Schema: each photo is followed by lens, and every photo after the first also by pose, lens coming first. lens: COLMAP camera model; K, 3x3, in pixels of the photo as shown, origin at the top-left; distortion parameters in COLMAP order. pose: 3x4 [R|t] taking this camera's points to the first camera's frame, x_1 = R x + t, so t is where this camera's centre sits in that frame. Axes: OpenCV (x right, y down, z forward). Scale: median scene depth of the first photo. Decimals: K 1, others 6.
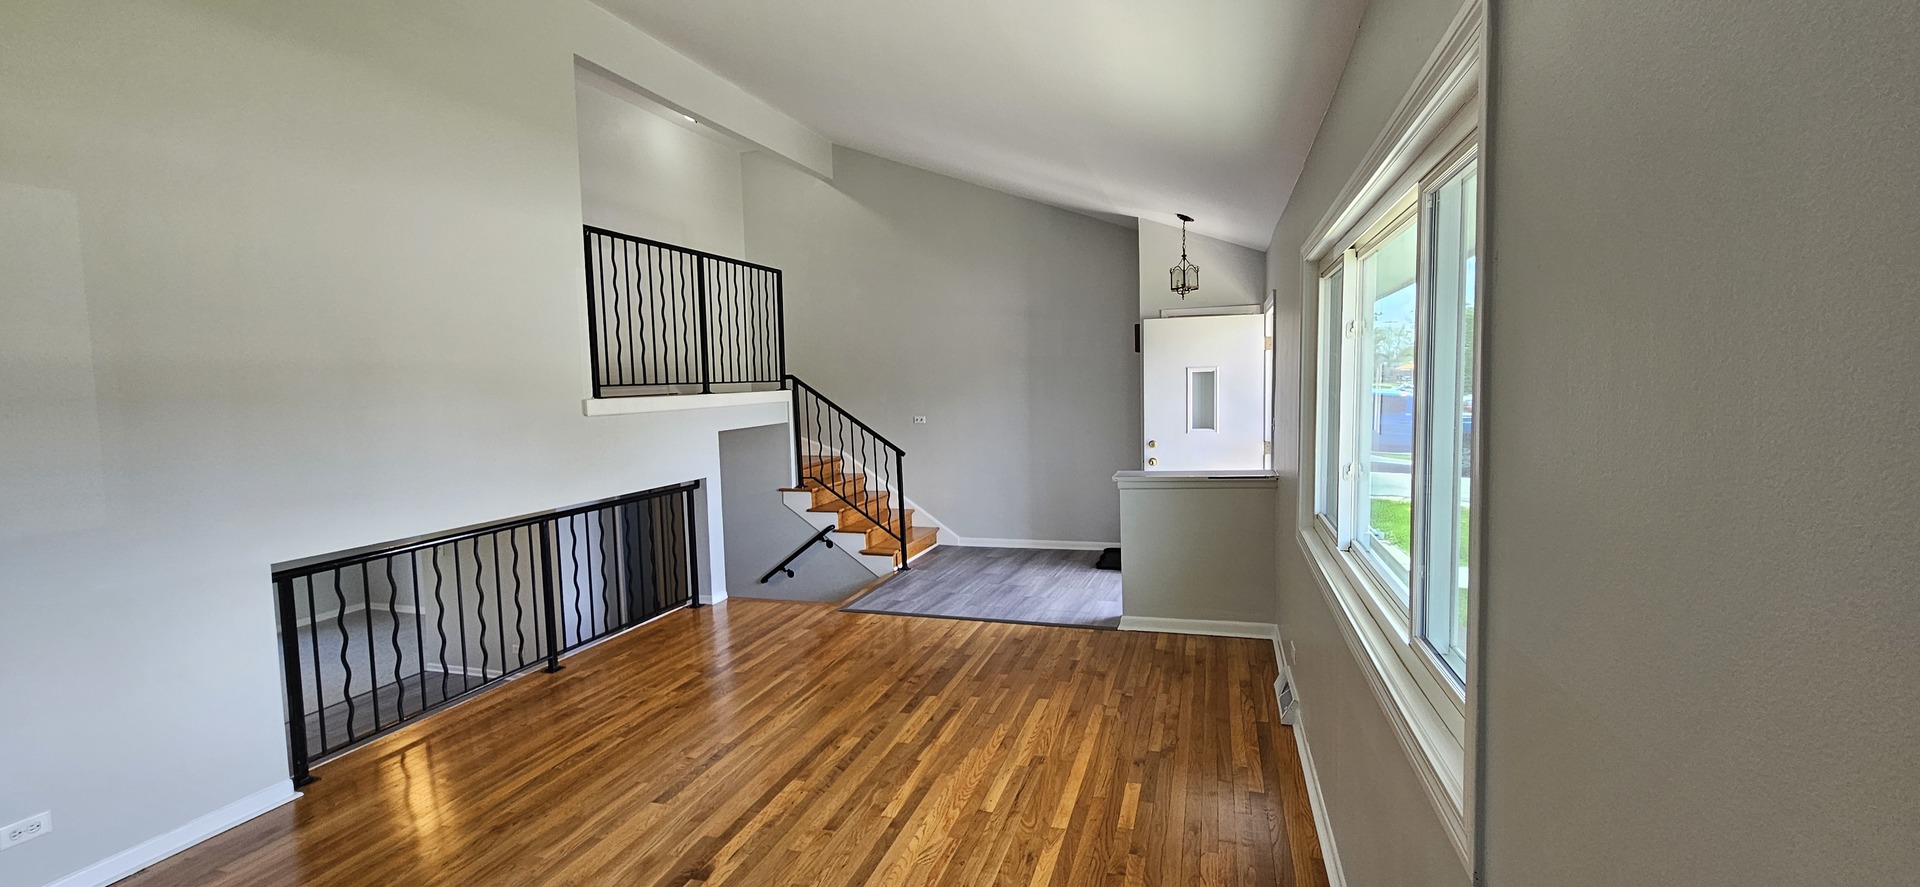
lens RADIAL K [[795.2, 0, 959.1], [0, 795.2, 435.1], [0, 0, 1]] dist [-0.000753, 0.001272]
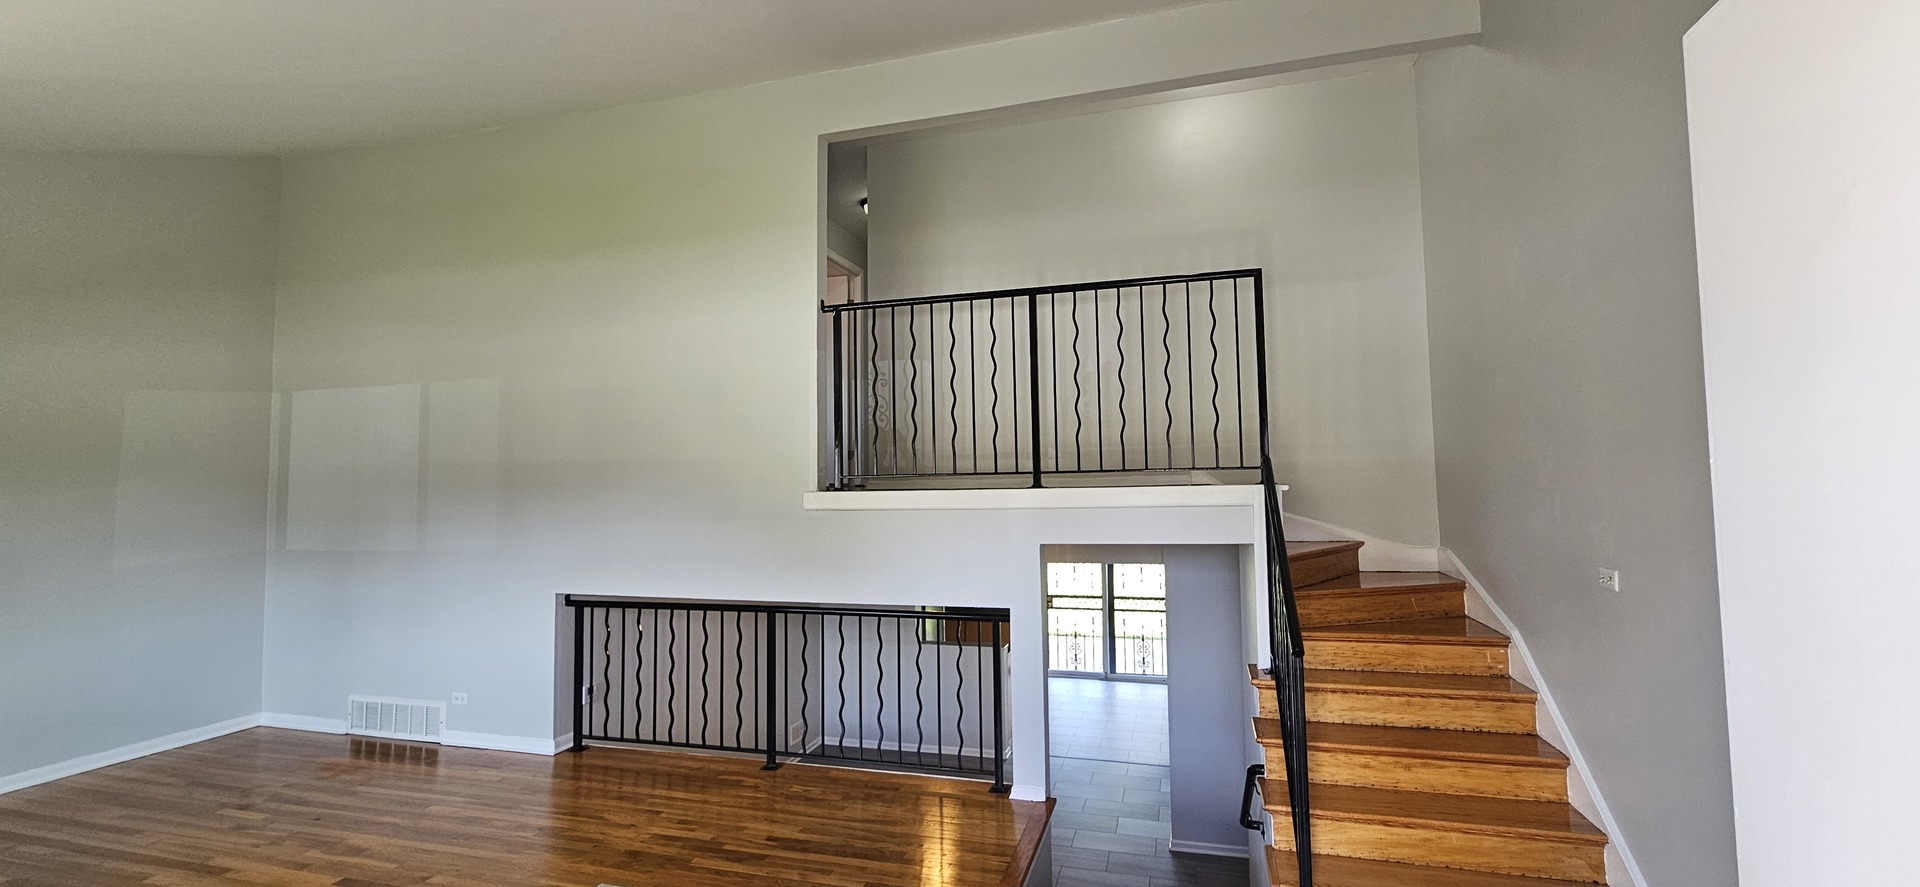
lens RADIAL K [[789.6, 0, 959.3], [0, 789.6, 436.6], [0, 0, 1]] dist [-0.000521, -0.000104]
pose [[0.037306, -0.026400, -0.998955, 0.453658], [-0.054649, 0.998101, -0.028418, -0.090550], [0.997808, 0.055652, 0.035793, 1.111163]]
